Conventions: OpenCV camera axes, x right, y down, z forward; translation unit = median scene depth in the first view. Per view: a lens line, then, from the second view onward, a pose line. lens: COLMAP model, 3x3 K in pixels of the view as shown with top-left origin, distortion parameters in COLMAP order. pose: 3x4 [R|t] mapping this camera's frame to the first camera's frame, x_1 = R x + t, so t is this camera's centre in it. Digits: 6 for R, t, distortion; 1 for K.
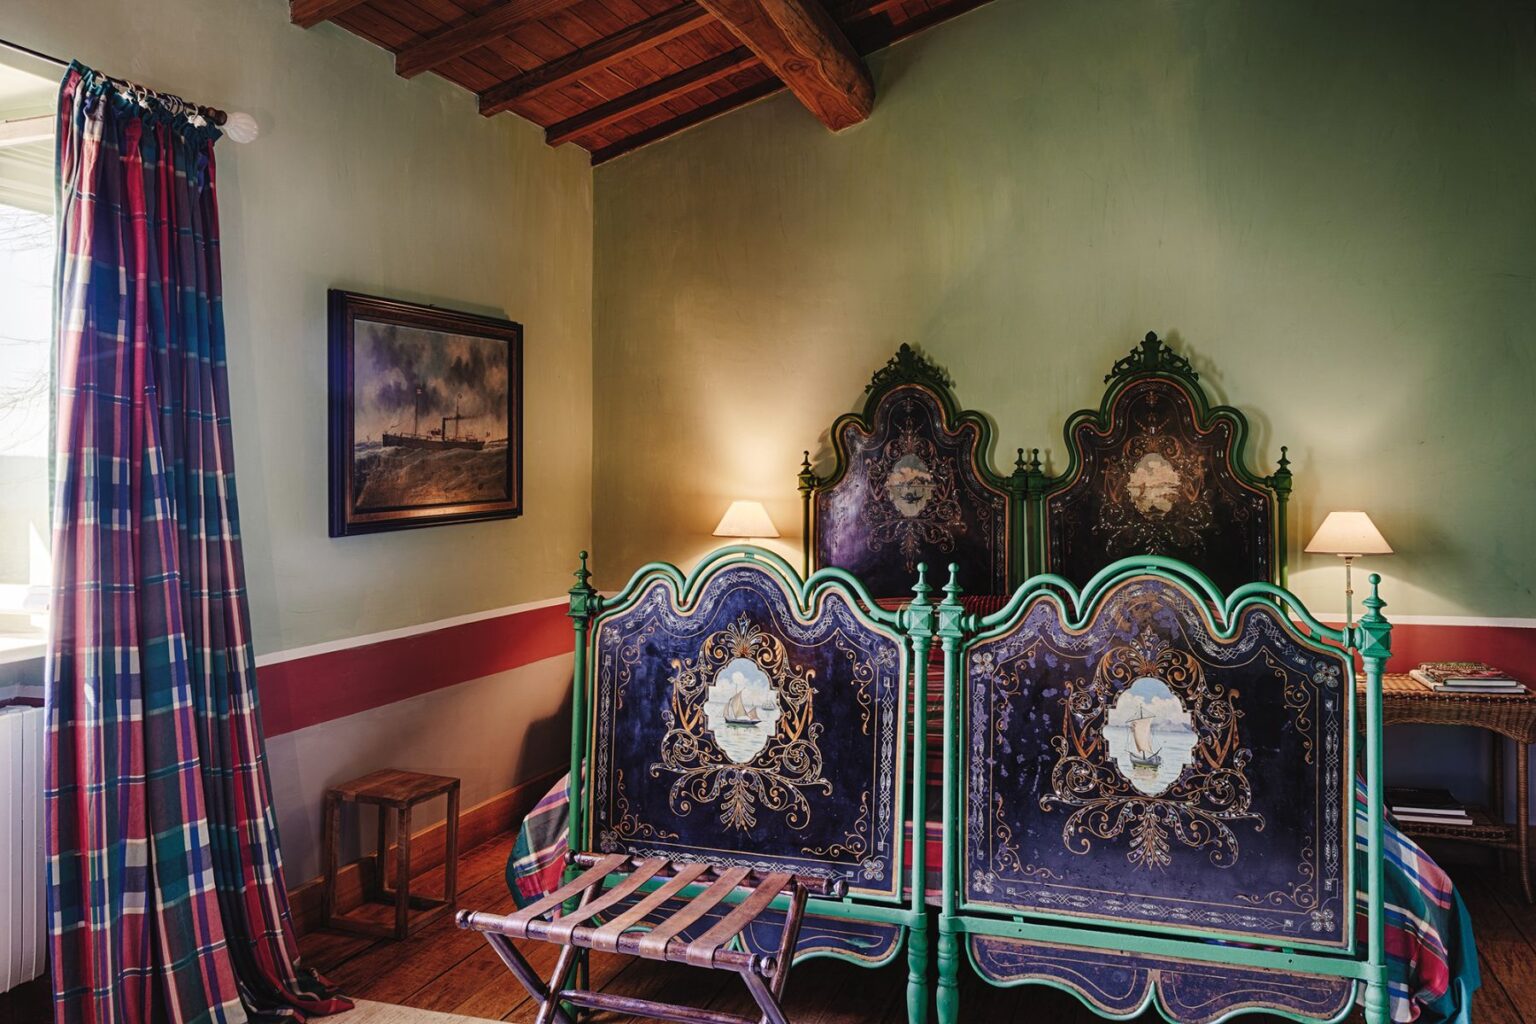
lens RADIAL K [[1260.9, 0, 757.2], [0, 1260.9, 474.1], [0, 0, 1]] dist [0.003462, -0.008880]
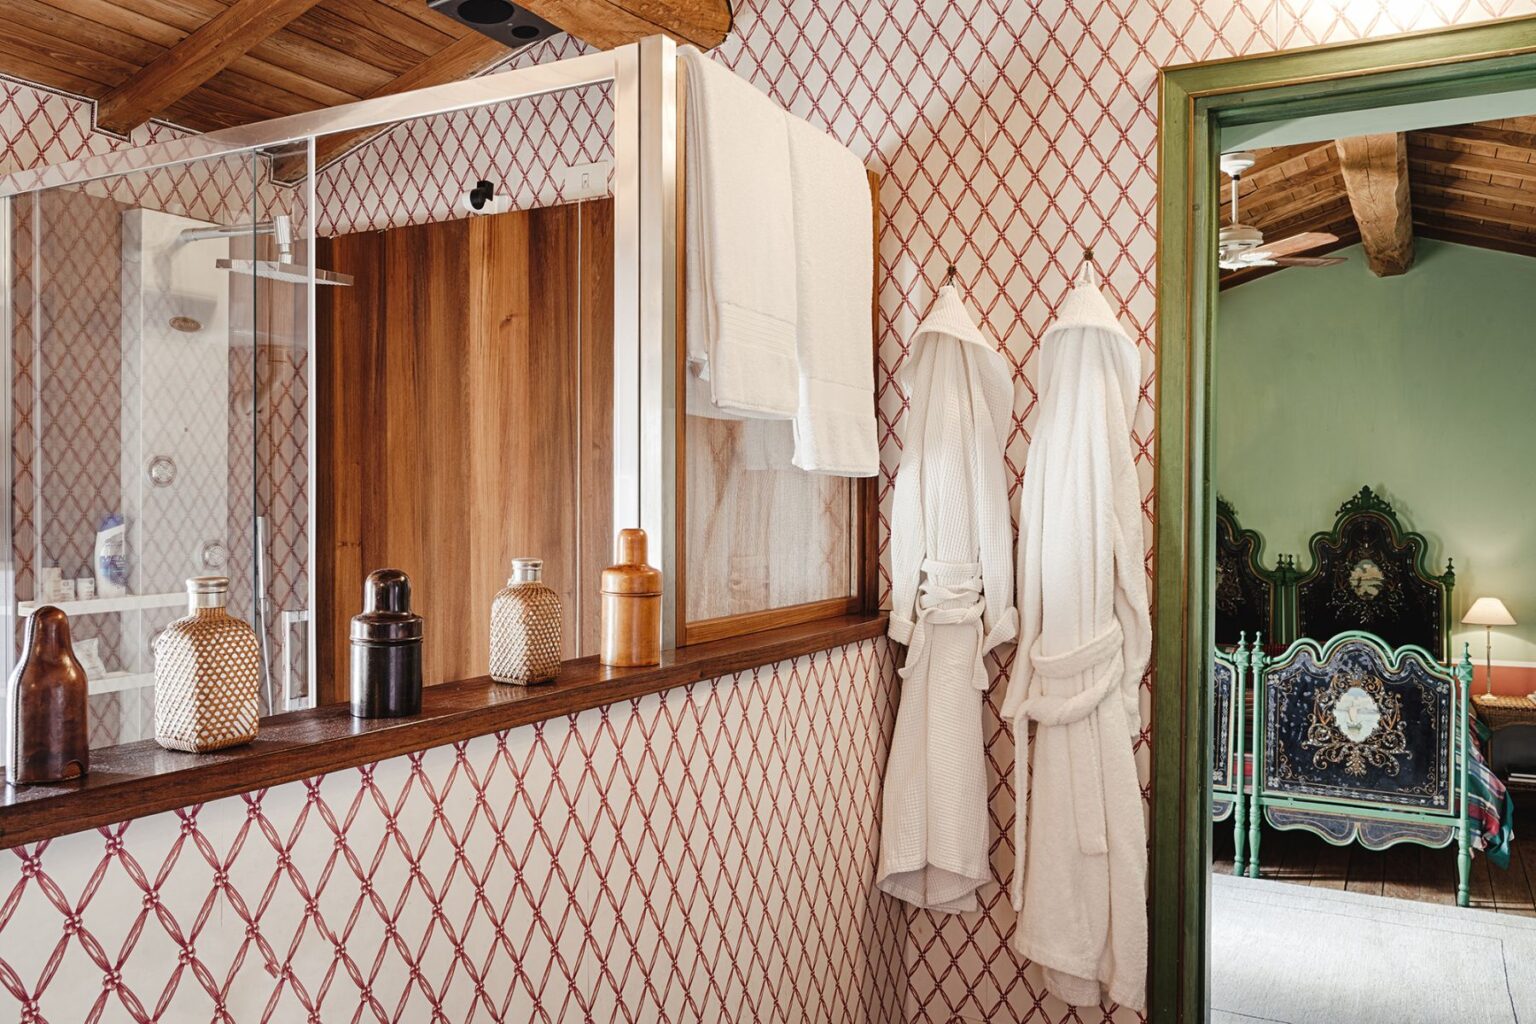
lens RADIAL K [[1260.9, 0, 764.8], [0, 1260.9, 519.5], [0, 0, 1]] dist [0.003462, -0.008880]
pose [[0.988135, 0.007856, -0.153390, -0.343944], [-0.005898, 0.999895, 0.013217, -0.141609], [0.153478, -0.012155, 0.988077, -1.223908]]
